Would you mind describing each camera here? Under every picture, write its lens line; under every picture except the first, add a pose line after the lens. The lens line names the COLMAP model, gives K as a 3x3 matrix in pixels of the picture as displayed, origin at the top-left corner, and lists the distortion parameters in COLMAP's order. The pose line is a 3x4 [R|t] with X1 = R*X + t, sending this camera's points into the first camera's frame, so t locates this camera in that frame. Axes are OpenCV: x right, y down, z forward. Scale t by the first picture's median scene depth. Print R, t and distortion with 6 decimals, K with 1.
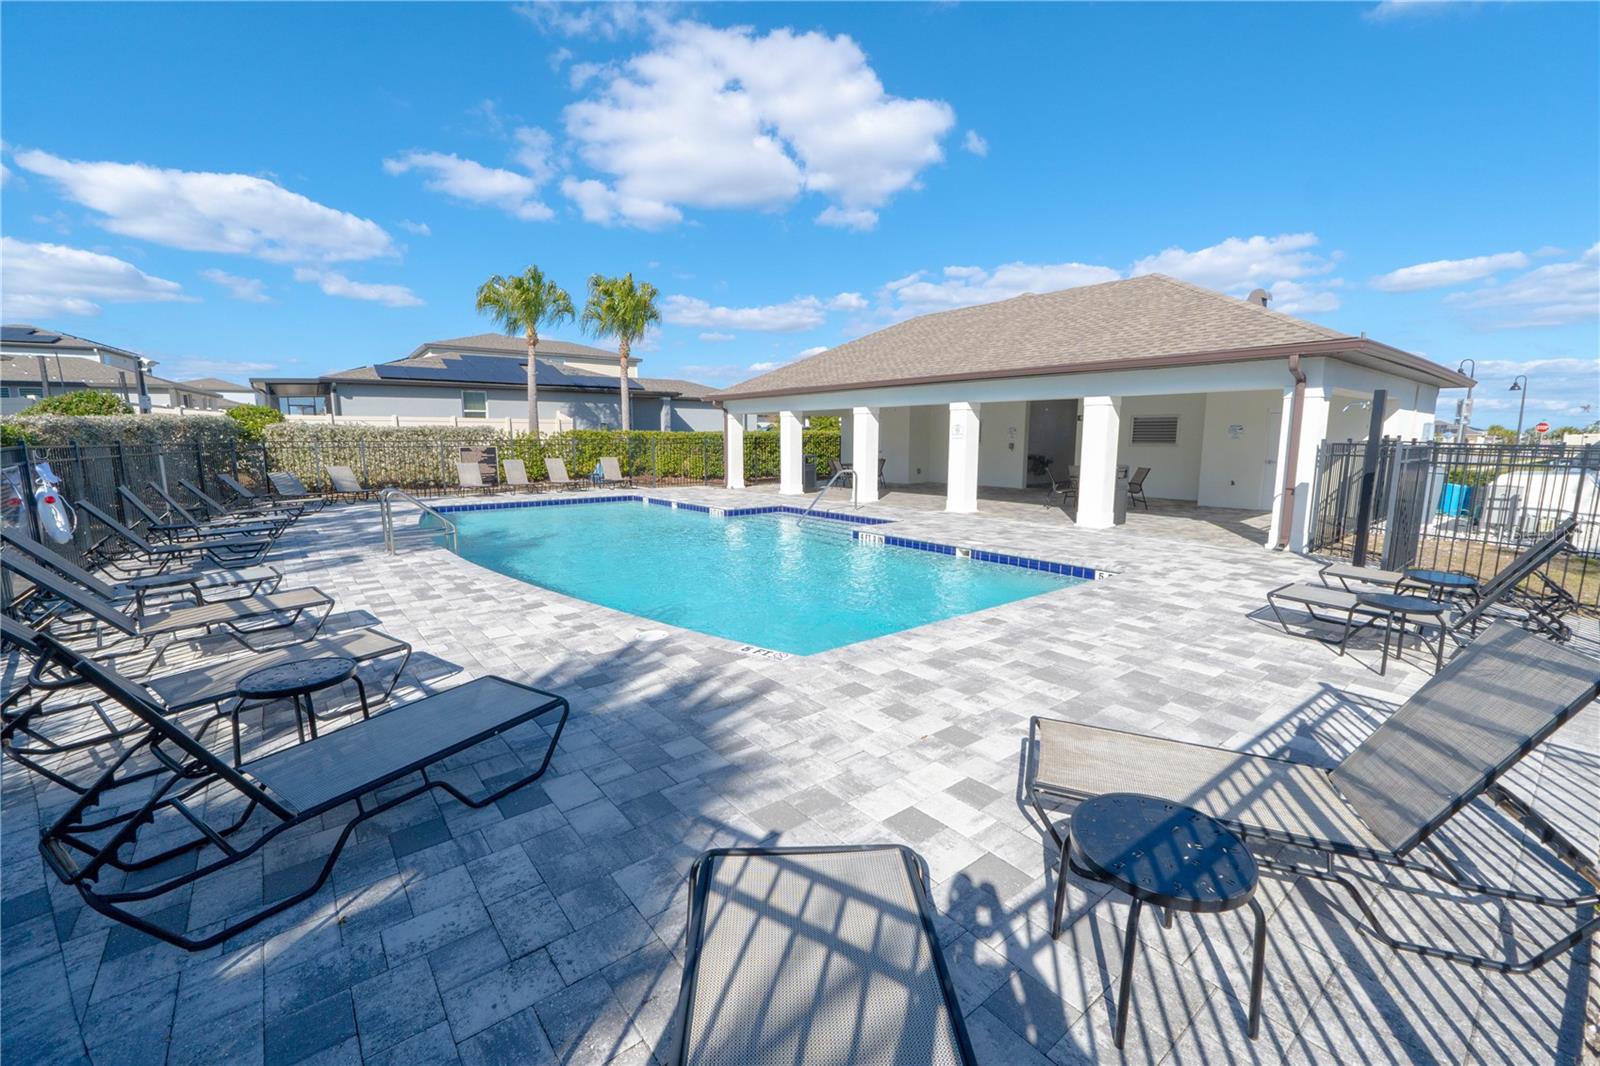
lens RADIAL K [[646.6, 0, 800.0], [0, 646.6, 533.0], [0, 0, 1]] dist [0.000621, 0.000014]
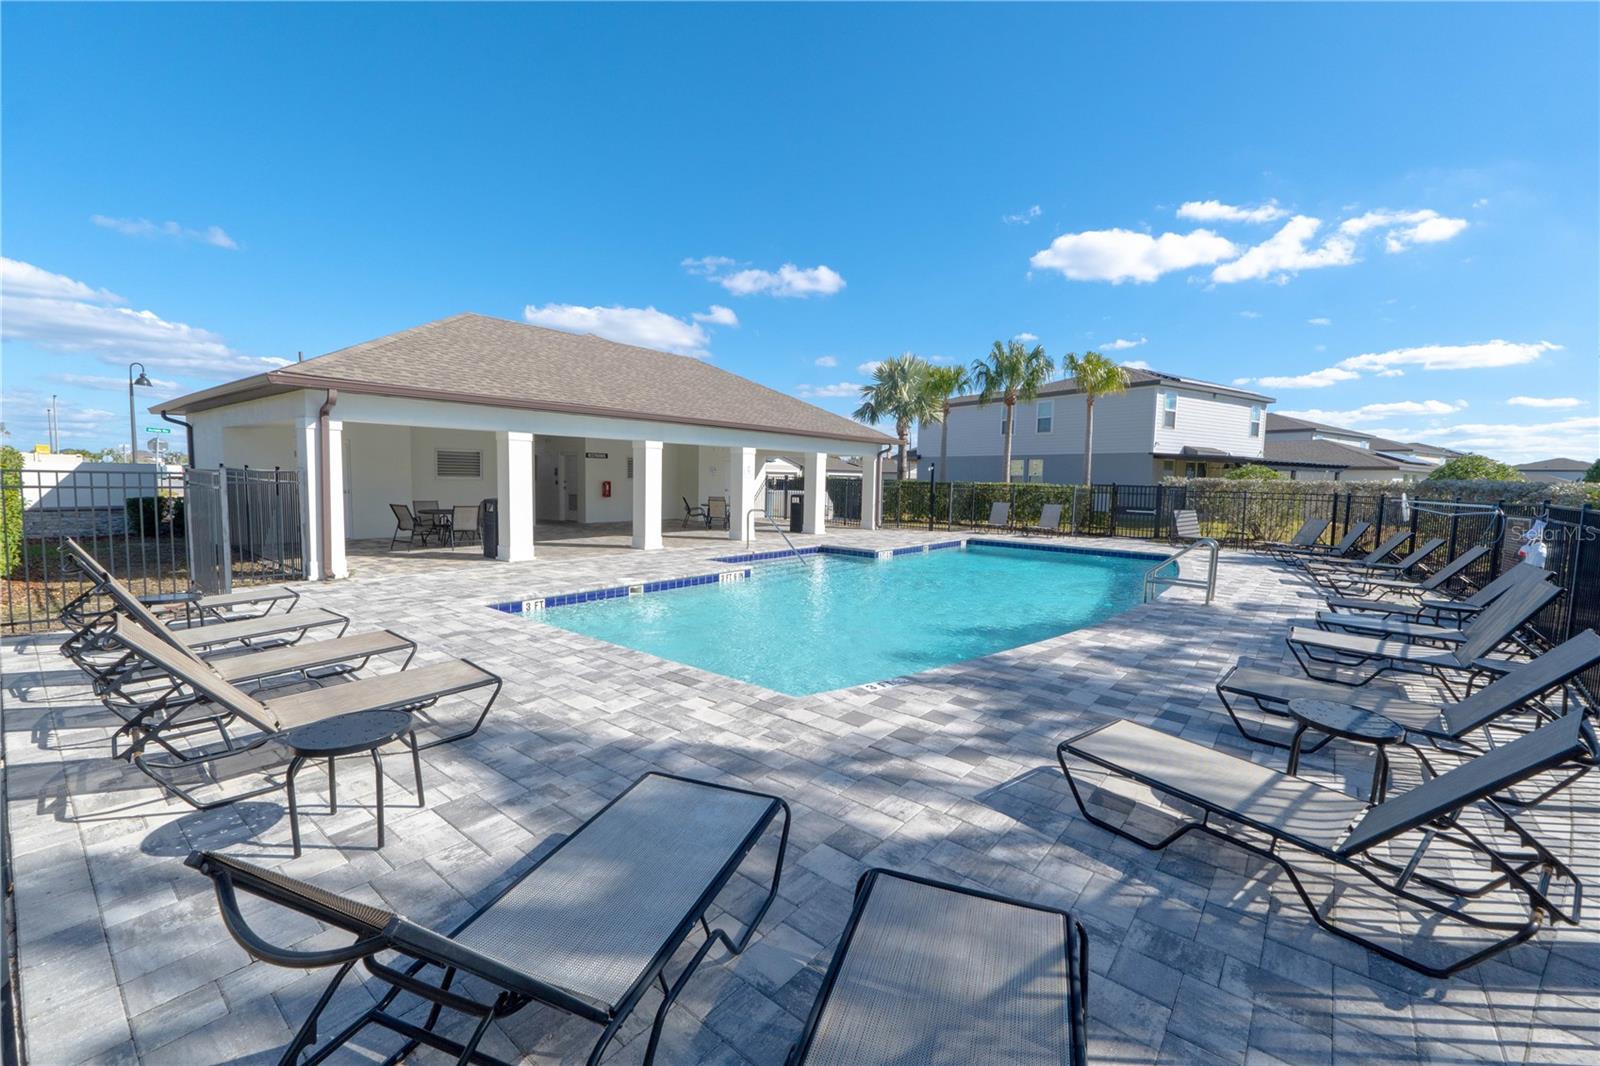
lens RADIAL K [[646.6, 0, 800.0], [0, 646.6, 533.0], [0, 0, 1]] dist [0.000621, 0.000014]
pose [[-0.221023, -0.095858, 0.970546, -0.831174], [0.124780, 0.984200, 0.125623, -0.162027], [-0.967253, 0.148870, -0.205569, 1.030037]]
